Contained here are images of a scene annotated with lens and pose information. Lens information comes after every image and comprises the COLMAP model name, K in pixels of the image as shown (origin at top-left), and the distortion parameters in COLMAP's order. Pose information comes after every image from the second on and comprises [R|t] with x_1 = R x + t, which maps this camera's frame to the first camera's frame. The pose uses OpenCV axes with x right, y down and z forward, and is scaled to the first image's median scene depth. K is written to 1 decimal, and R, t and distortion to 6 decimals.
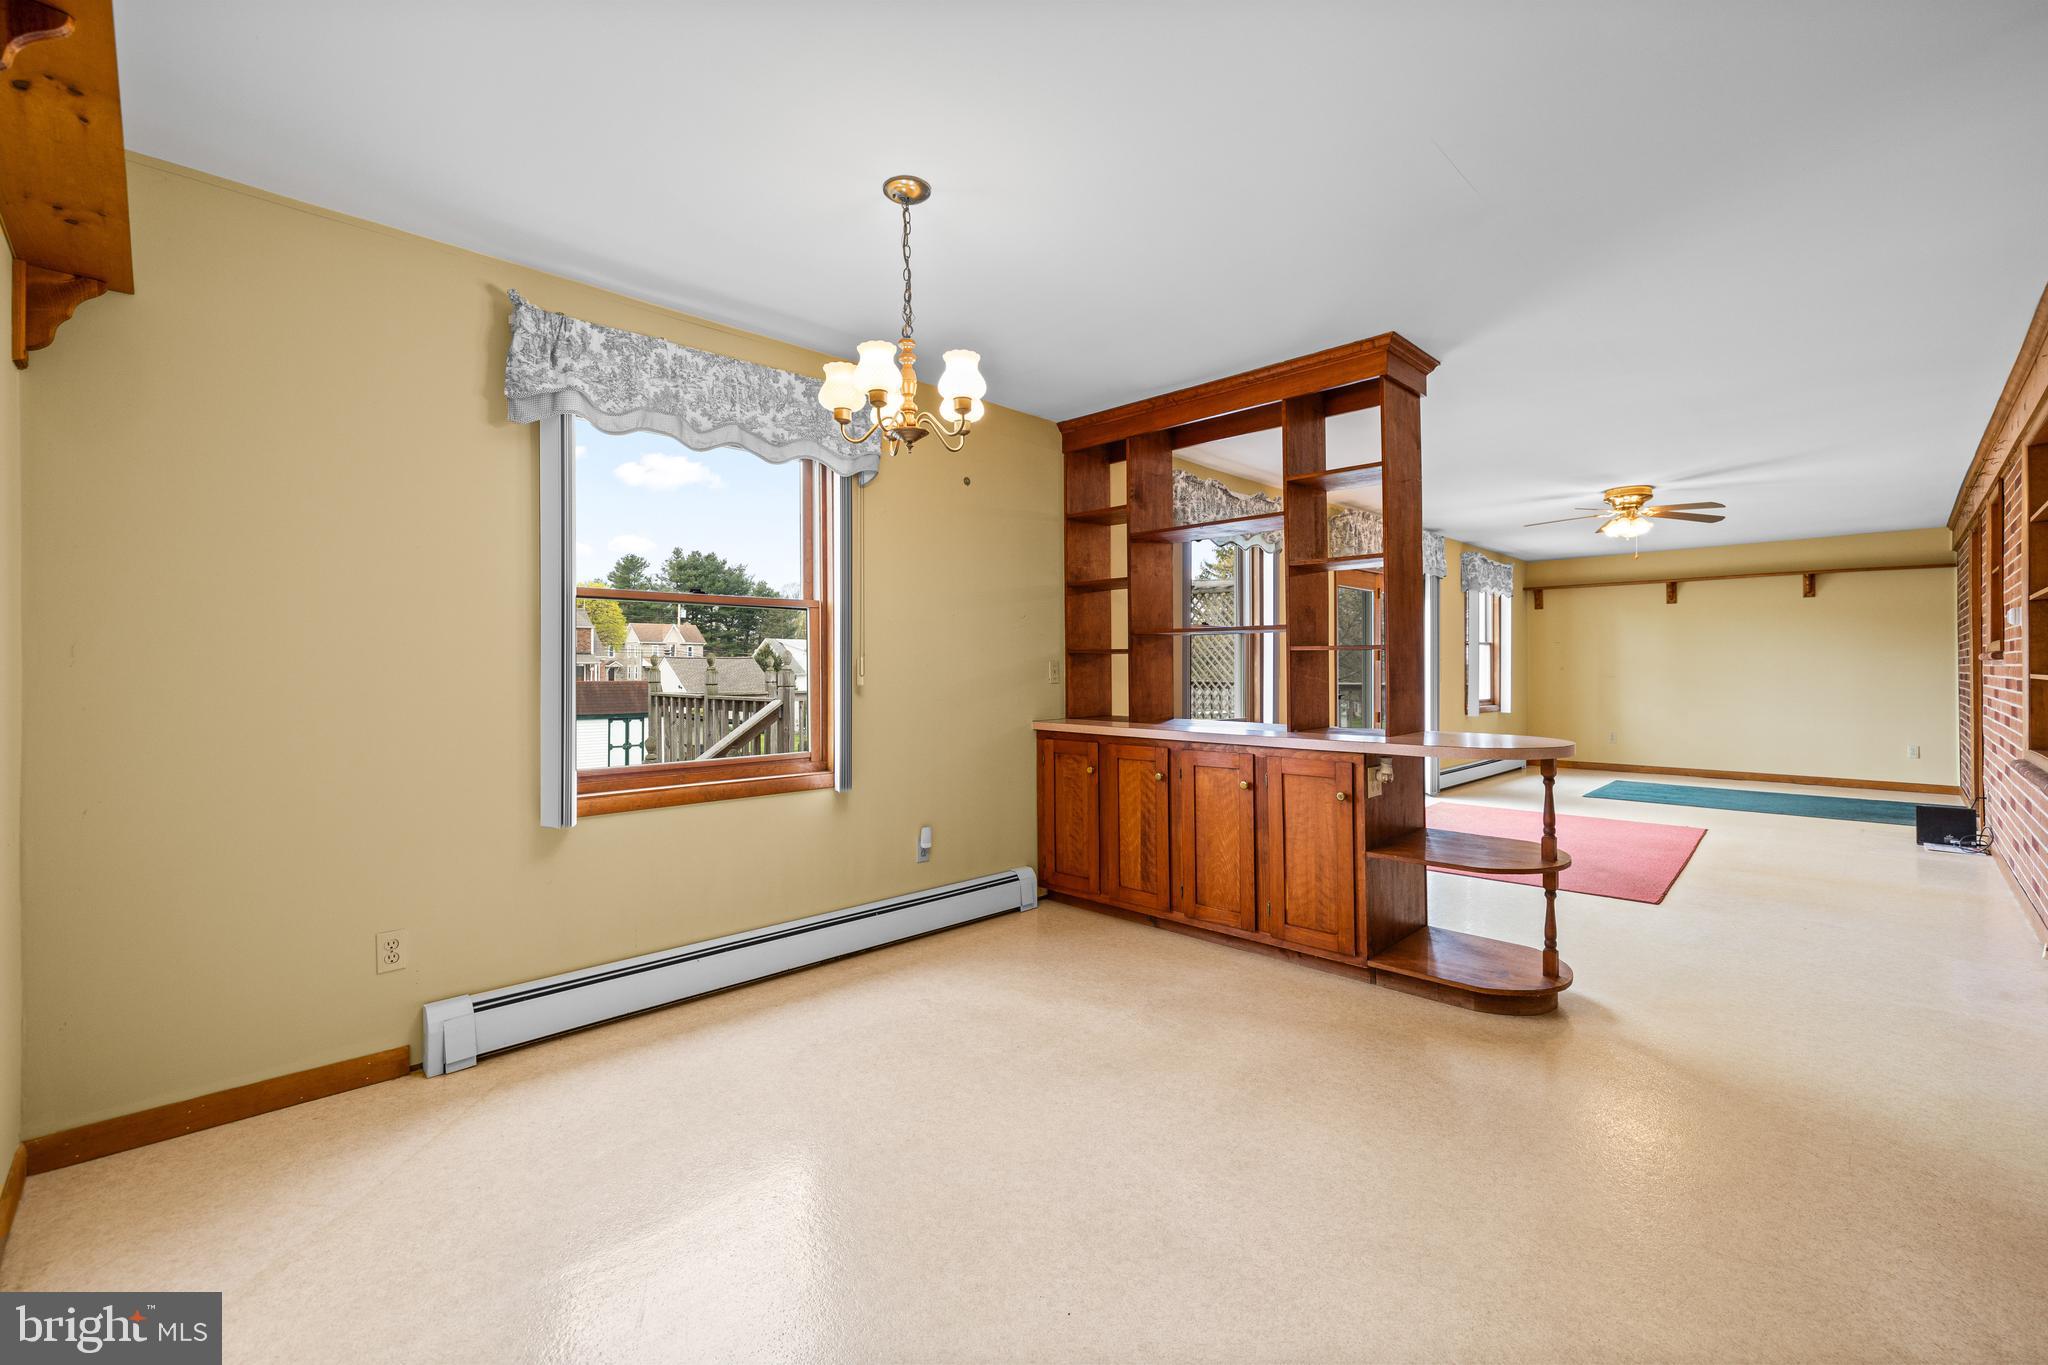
lens RADIAL K [[863.3, 0, 1023.5], [0, 863.3, 668.8], [0, 0, 1]] dist [0.000044, 0.000041]
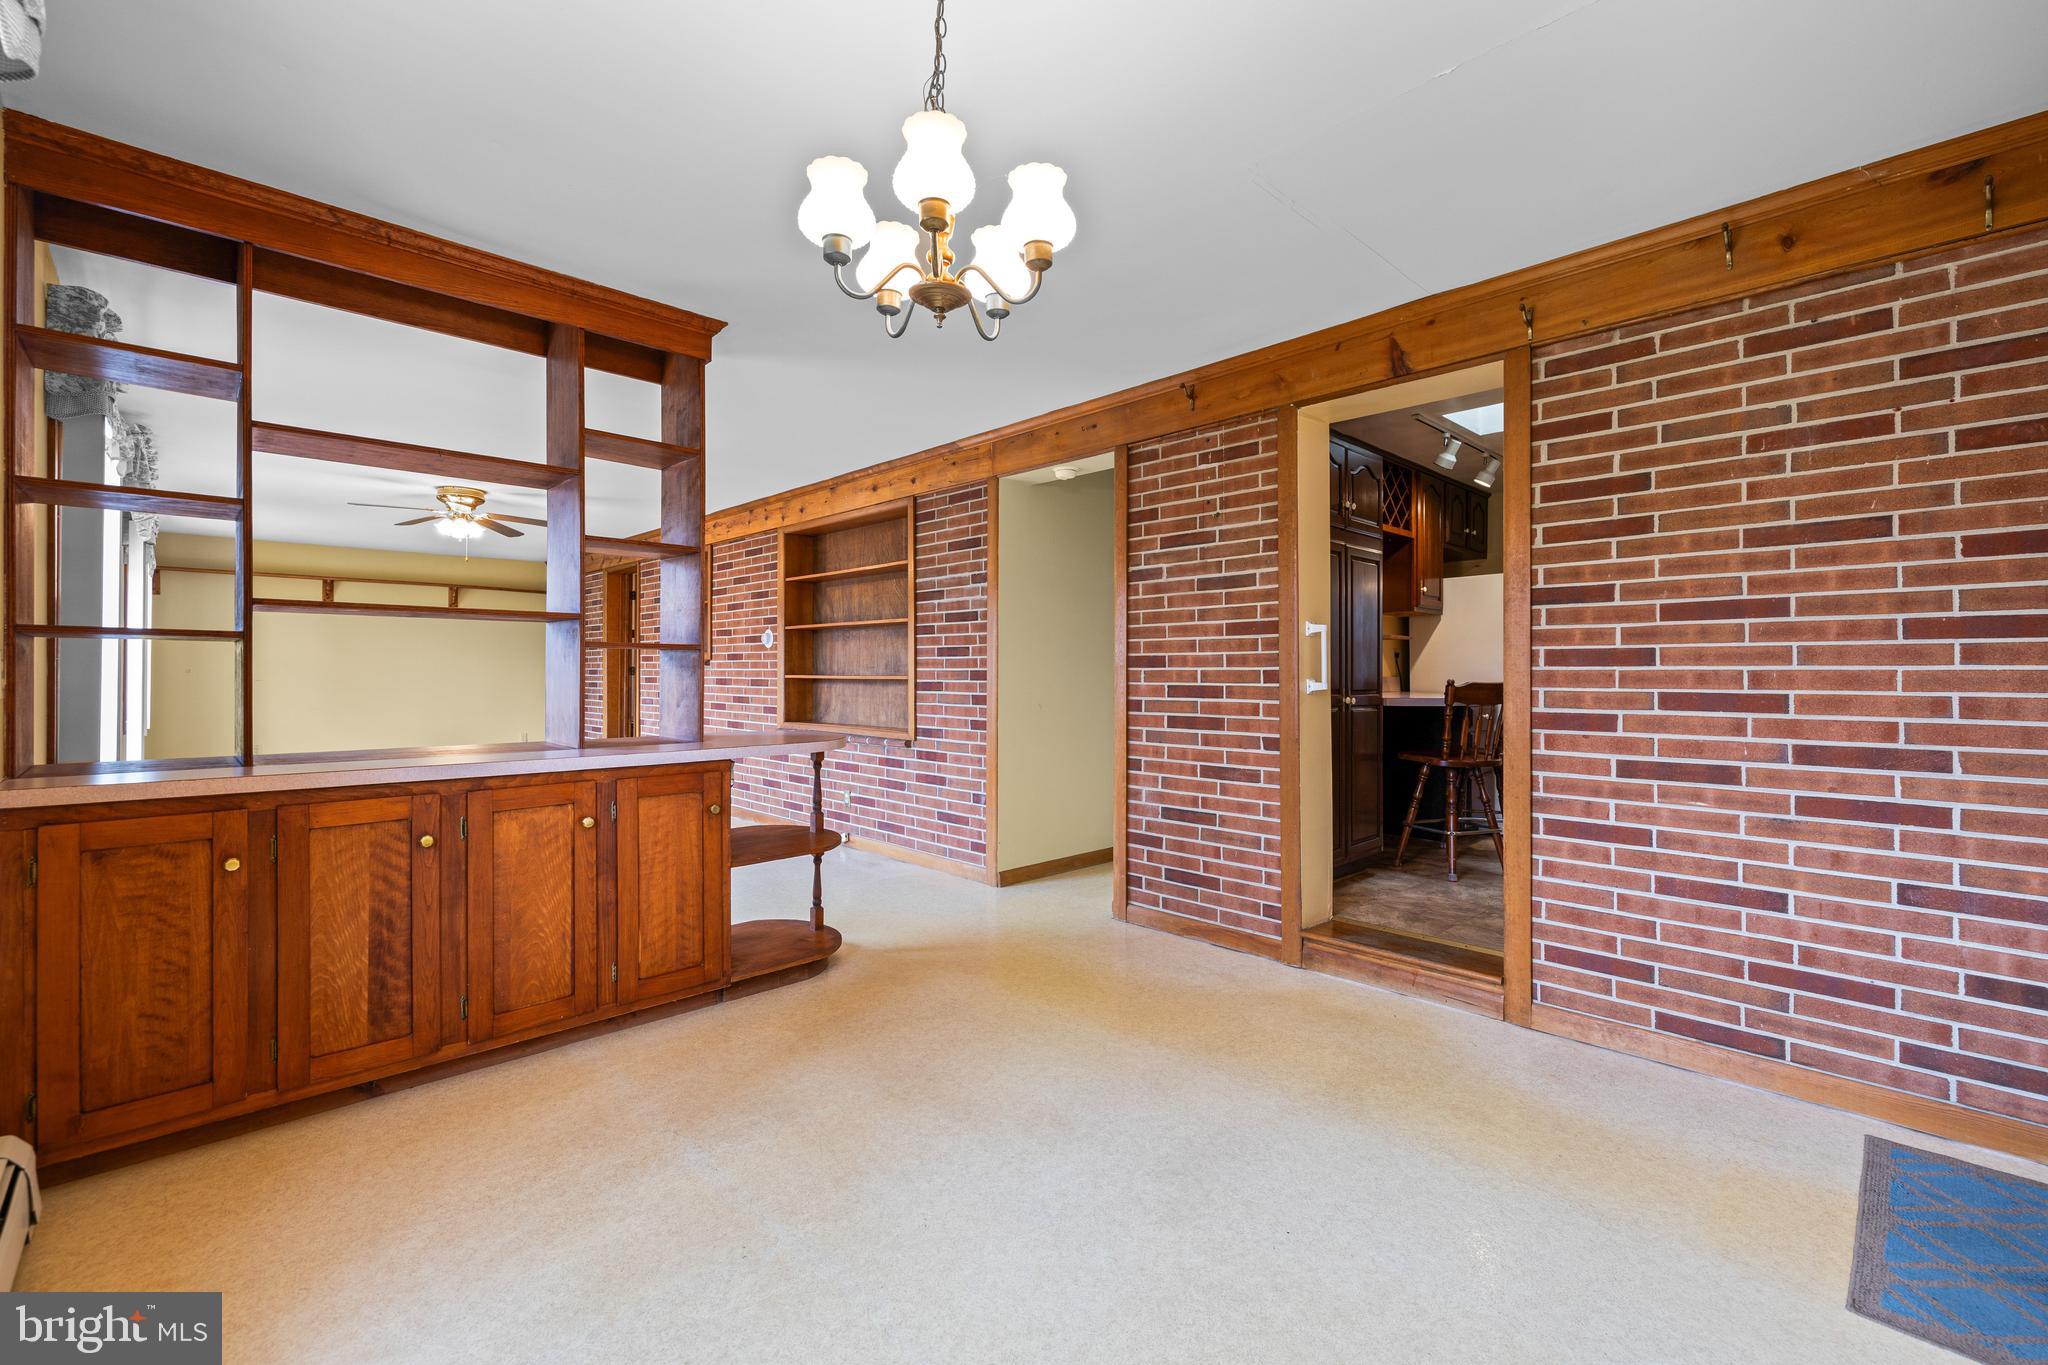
lens RADIAL K [[863.3, 0, 1023.5], [0, 863.3, 668.8], [0, 0, 1]] dist [0.000044, 0.000041]
pose [[0.013877, 0.007240, 0.999877, -0.484826], [-0.002159, 0.999972, -0.007211, 0.004151], [-0.999901, -0.002058, 0.013893, 0.588260]]
